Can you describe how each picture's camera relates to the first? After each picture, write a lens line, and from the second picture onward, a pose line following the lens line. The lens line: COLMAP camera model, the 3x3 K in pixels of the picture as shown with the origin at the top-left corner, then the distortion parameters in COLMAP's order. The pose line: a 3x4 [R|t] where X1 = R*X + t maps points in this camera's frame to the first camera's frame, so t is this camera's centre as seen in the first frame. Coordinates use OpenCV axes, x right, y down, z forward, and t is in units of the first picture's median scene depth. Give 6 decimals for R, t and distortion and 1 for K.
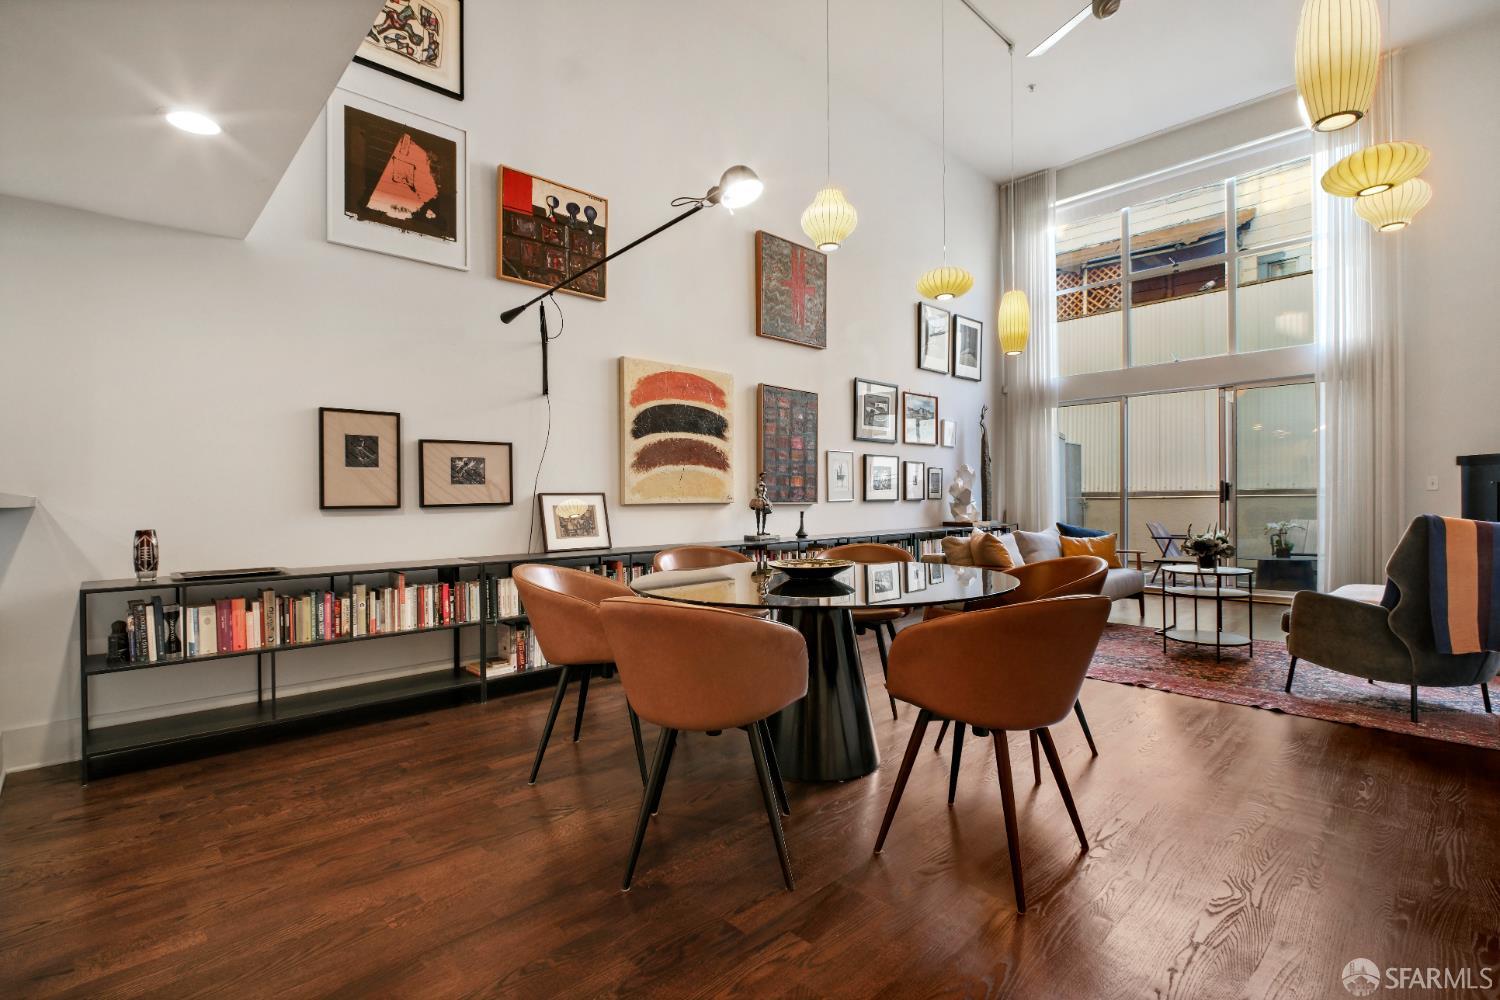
lens RADIAL K [[687.7, 0, 753.7], [0, 687.7, 501.1], [0, 0, 1]] dist [0.005220, -0.012659]
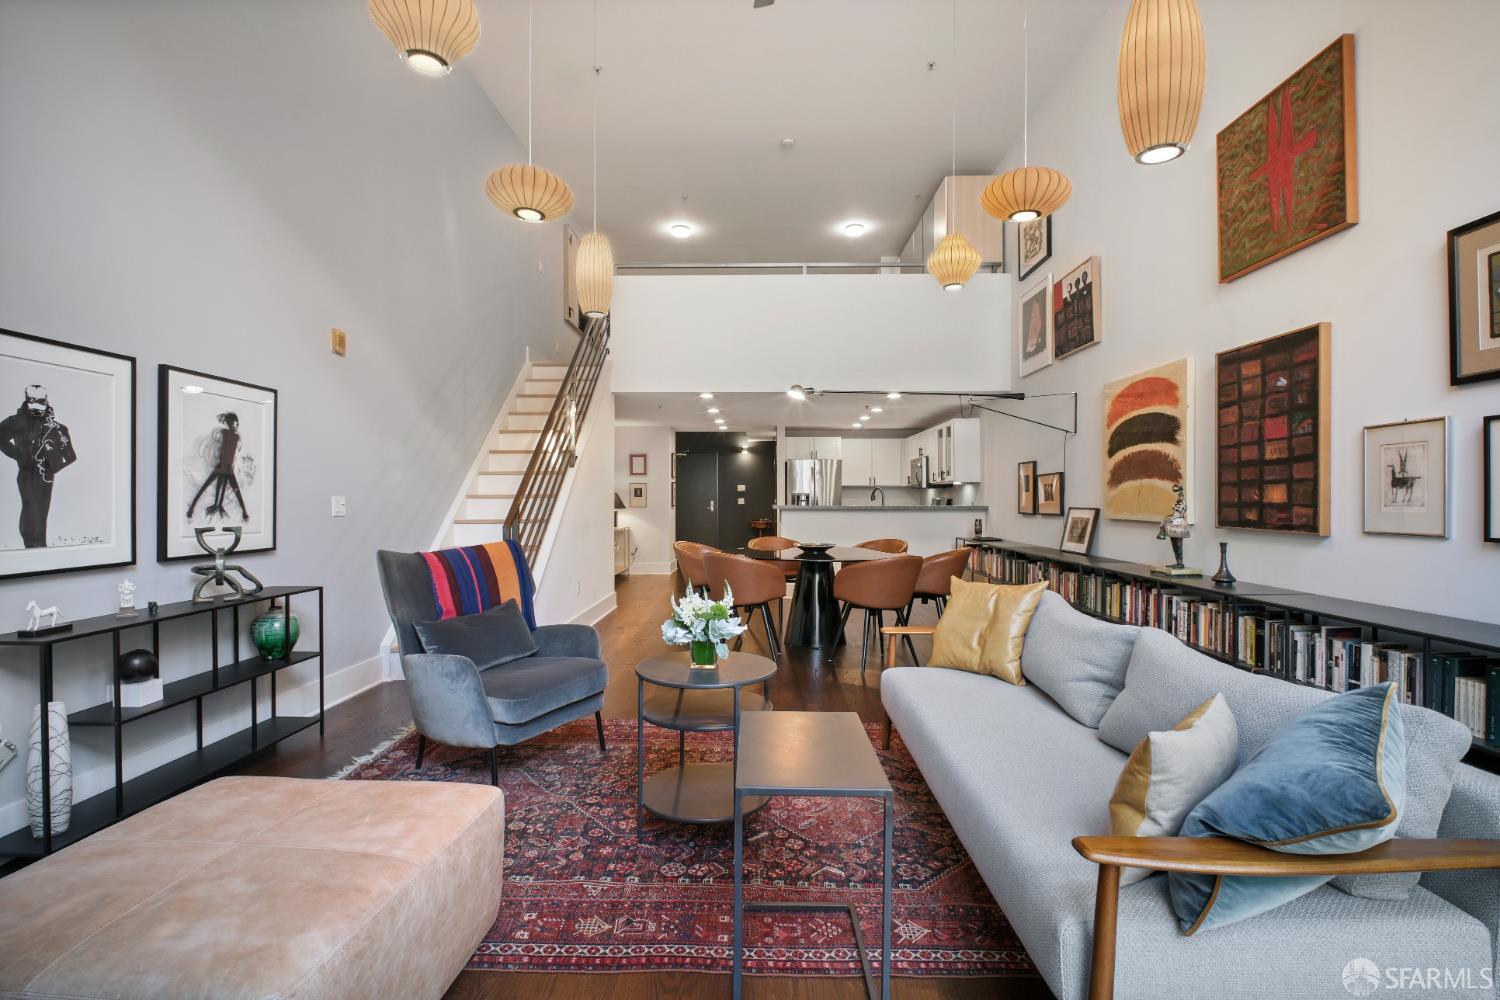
lens RADIAL K [[687.7, 0, 753.7], [0, 687.7, 501.1], [0, 0, 1]] dist [0.005220, -0.012659]
pose [[-0.697471, 0.008477, -0.716563, 0.847457], [-0.000592, 0.999923, 0.012404, -0.031681], [0.716613, 0.009076, -0.697412, 1.165152]]
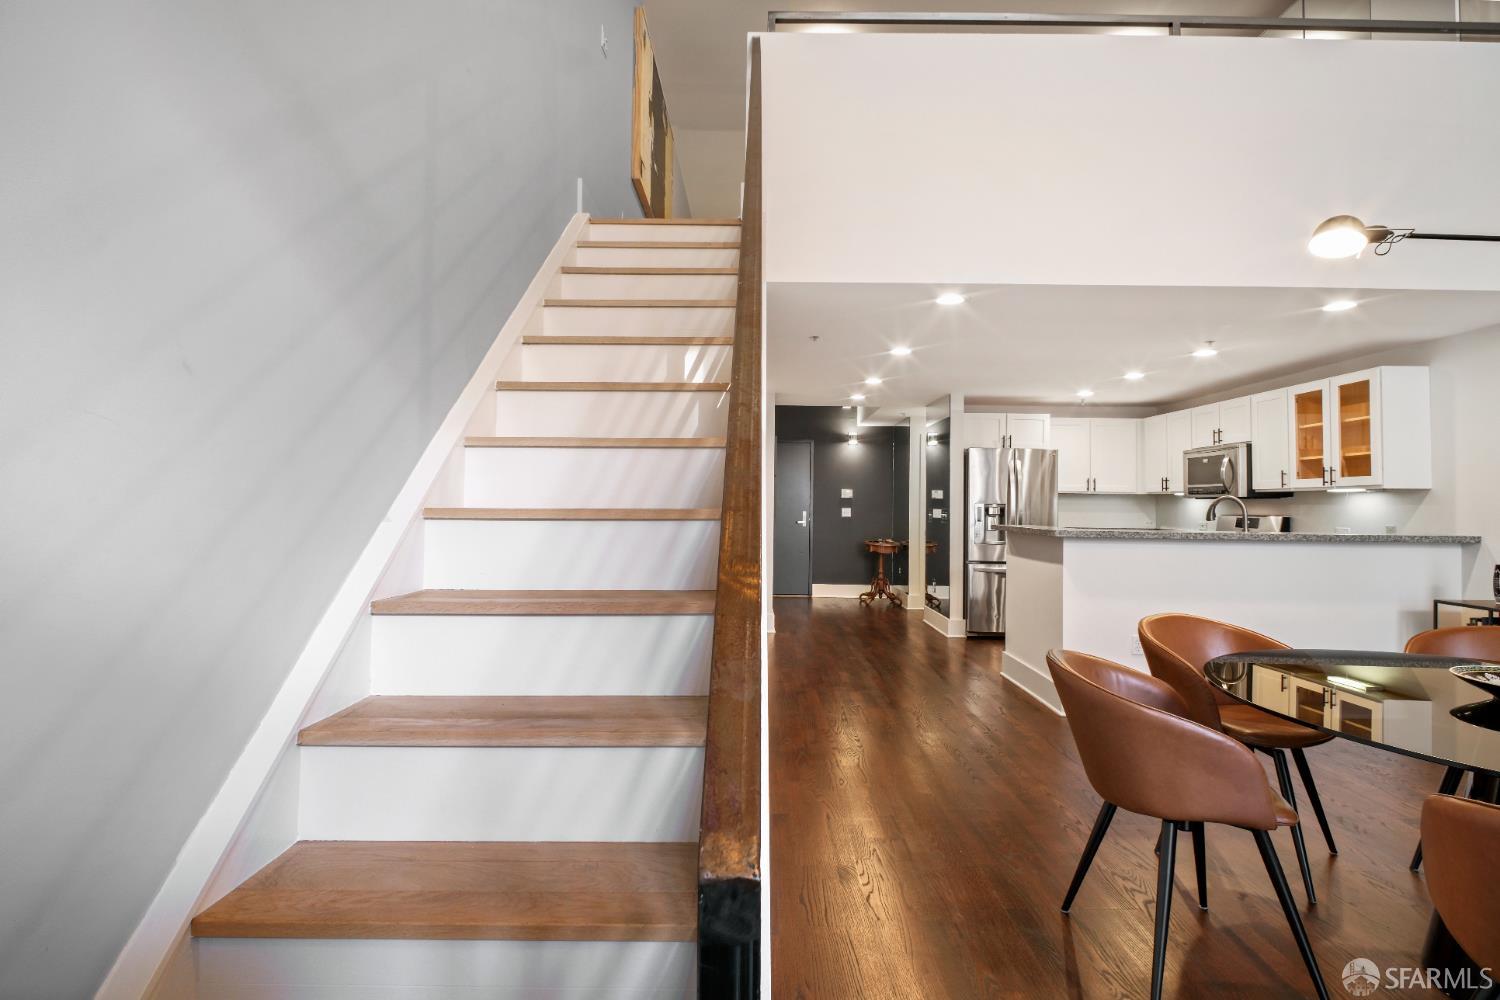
lens RADIAL K [[703.9, 0, 754.8], [0, 703.9, 504.0], [0, 0, 1]] dist [0.004445, -0.007926]
pose [[-0.691104, -0.000551, -0.722755, 0.535989], [-0.010711, 0.999898, 0.009480, -0.036000], [0.722676, 0.014293, -0.691039, 0.465509]]
